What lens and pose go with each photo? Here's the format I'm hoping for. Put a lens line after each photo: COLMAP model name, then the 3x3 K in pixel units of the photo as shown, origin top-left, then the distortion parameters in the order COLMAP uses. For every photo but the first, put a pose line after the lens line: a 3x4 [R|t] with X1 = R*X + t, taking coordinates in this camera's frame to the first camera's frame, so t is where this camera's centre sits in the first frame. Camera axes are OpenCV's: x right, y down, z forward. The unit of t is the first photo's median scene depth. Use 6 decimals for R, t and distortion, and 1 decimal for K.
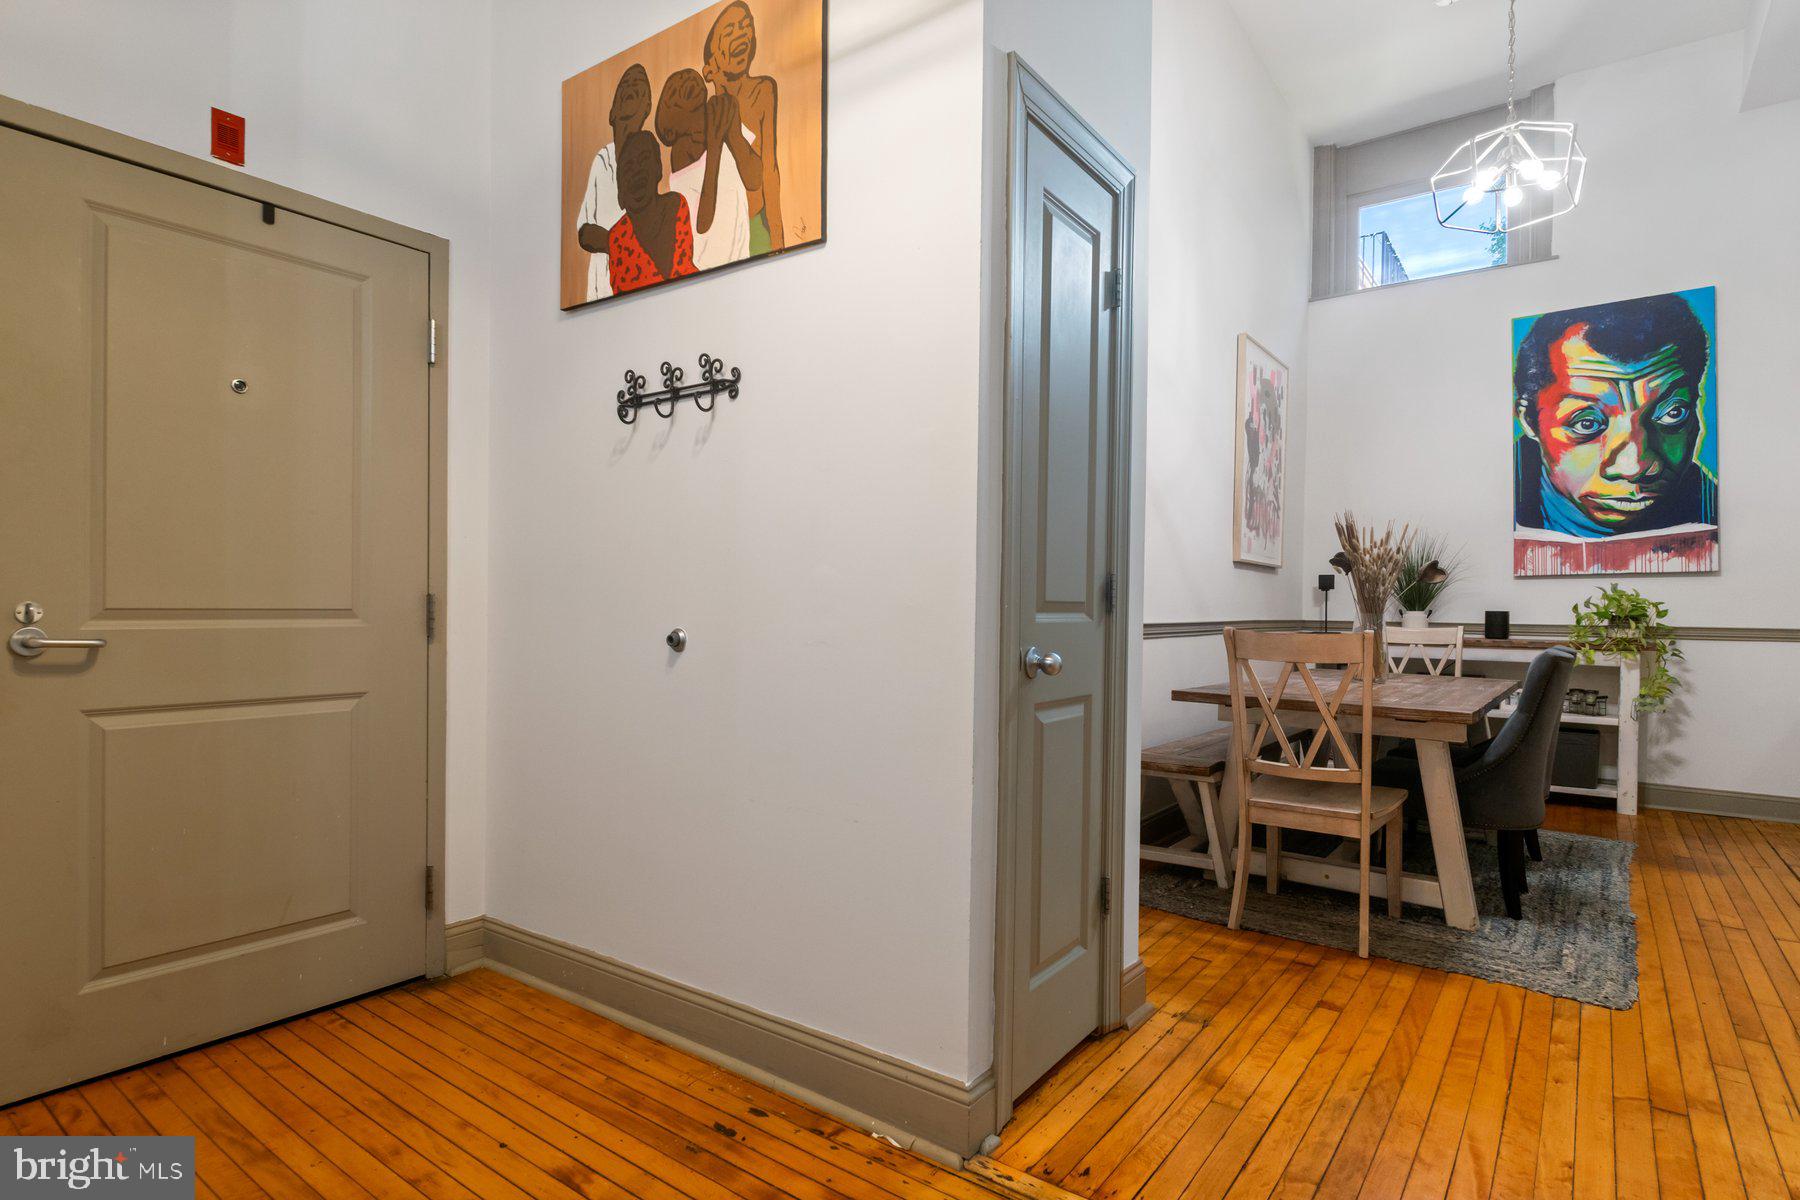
lens RADIAL K [[949.0, 0, 885.8], [0, 949.0, 612.5], [0, 0, 1]] dist [0.003617, -0.006011]
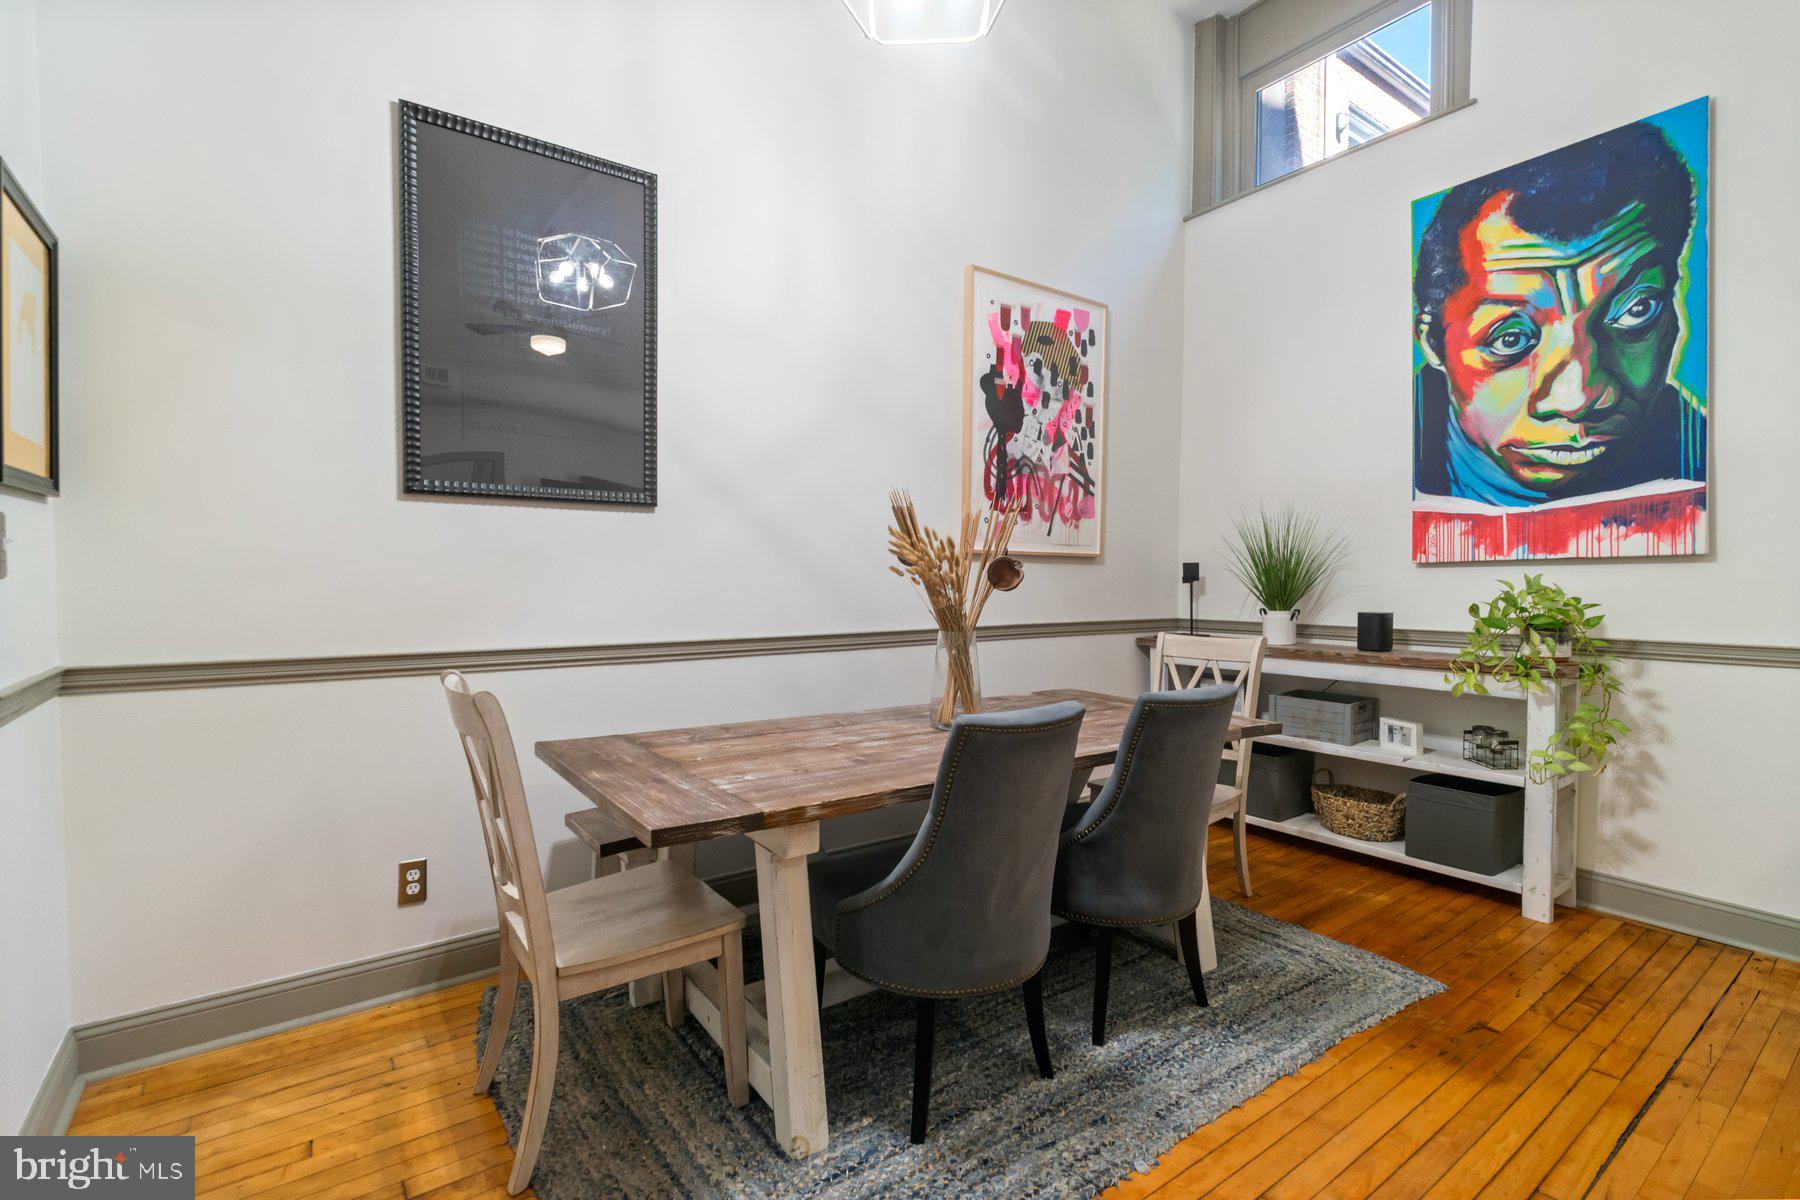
lens RADIAL K [[831.1, 0, 895.9], [0, 831.1, 602.7], [0, 0, 1]] dist [0.007777, -0.006539]
pose [[0.955028, -0.001611, -0.296513, 0.510924], [0.007862, 0.999771, 0.019889, -0.025711], [0.296413, -0.021325, 0.954822, 0.302591]]
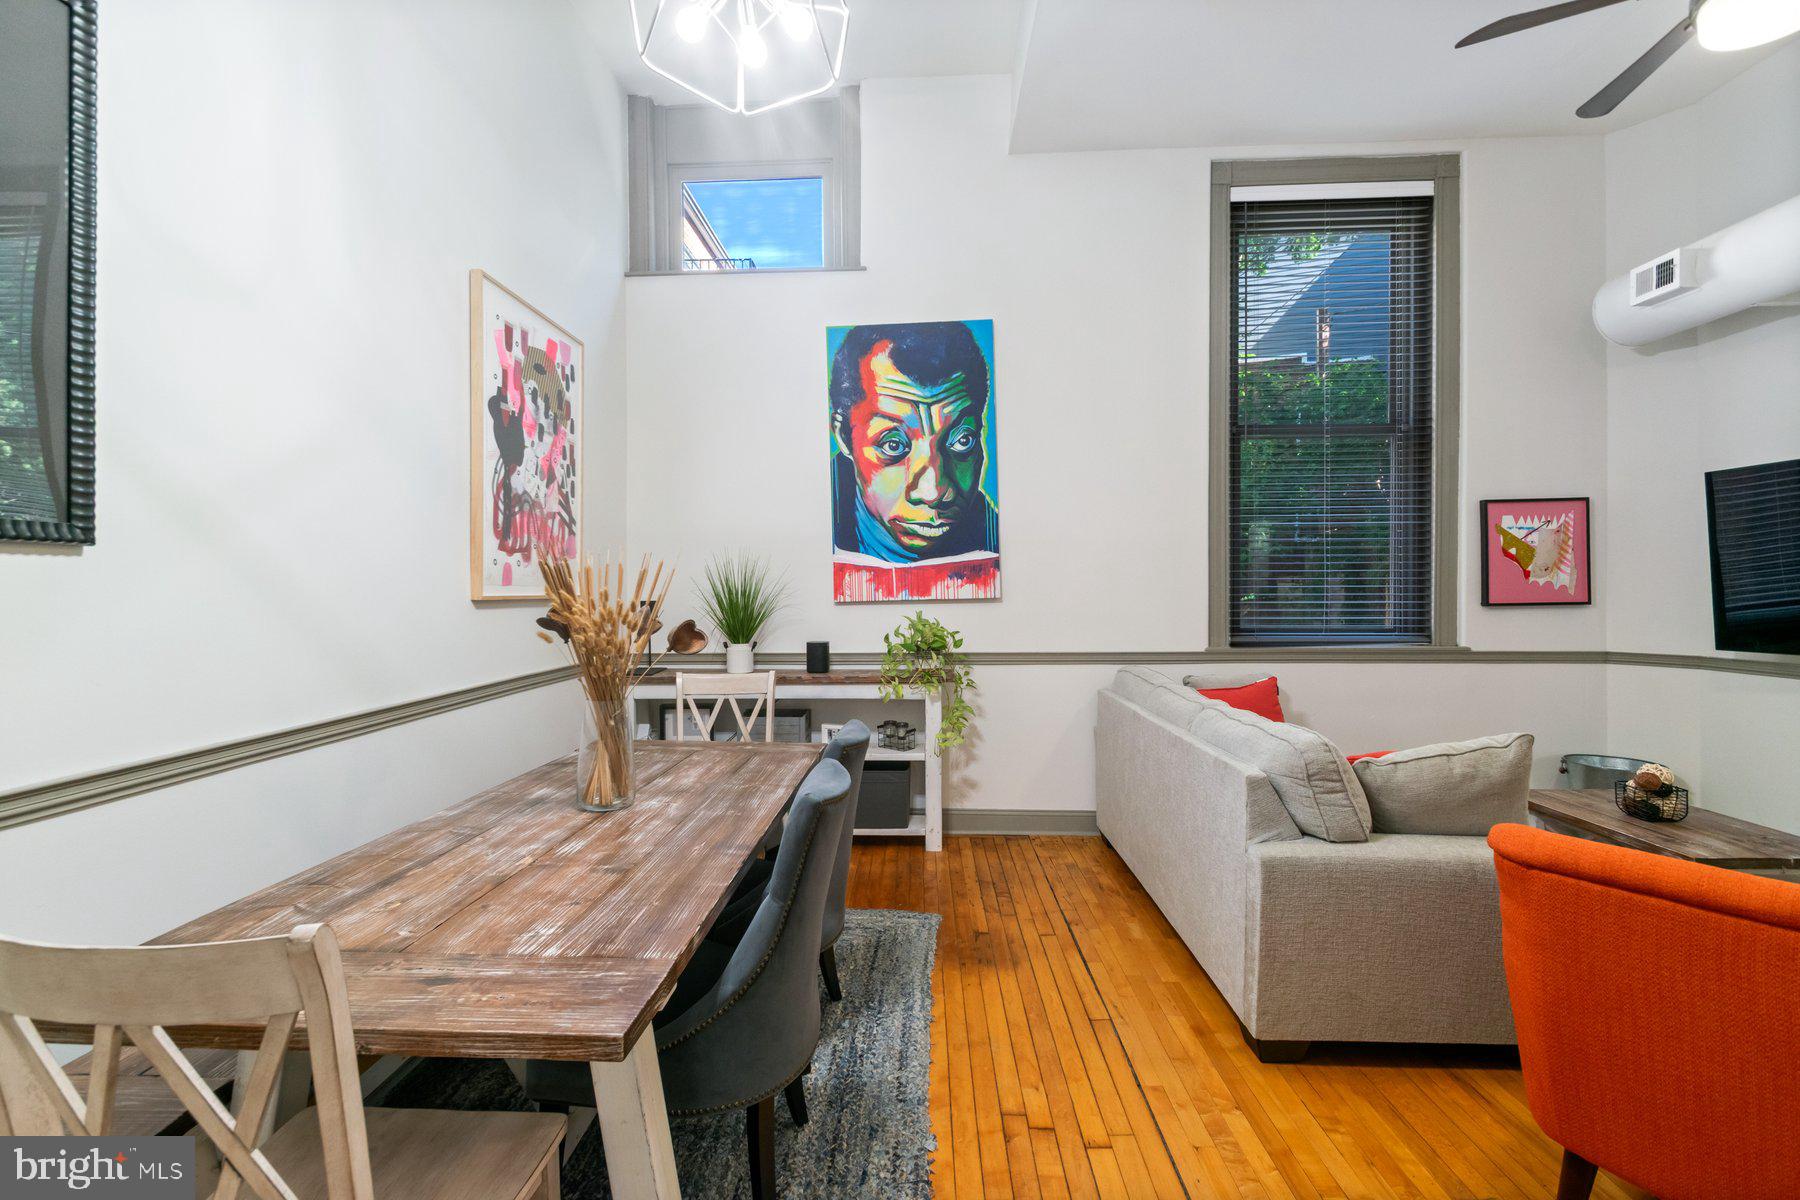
lens RADIAL K [[801.2, 0, 895.4], [0, 801.2, 585.9], [0, 0, 1]] dist [0.012225, -0.010672]
pose [[0.822331, -0.016336, 0.568775, 0.282109], [0.019983, 0.999800, -0.000177, -0.056961], [-0.568659, 0.011511, 0.822493, 0.339142]]
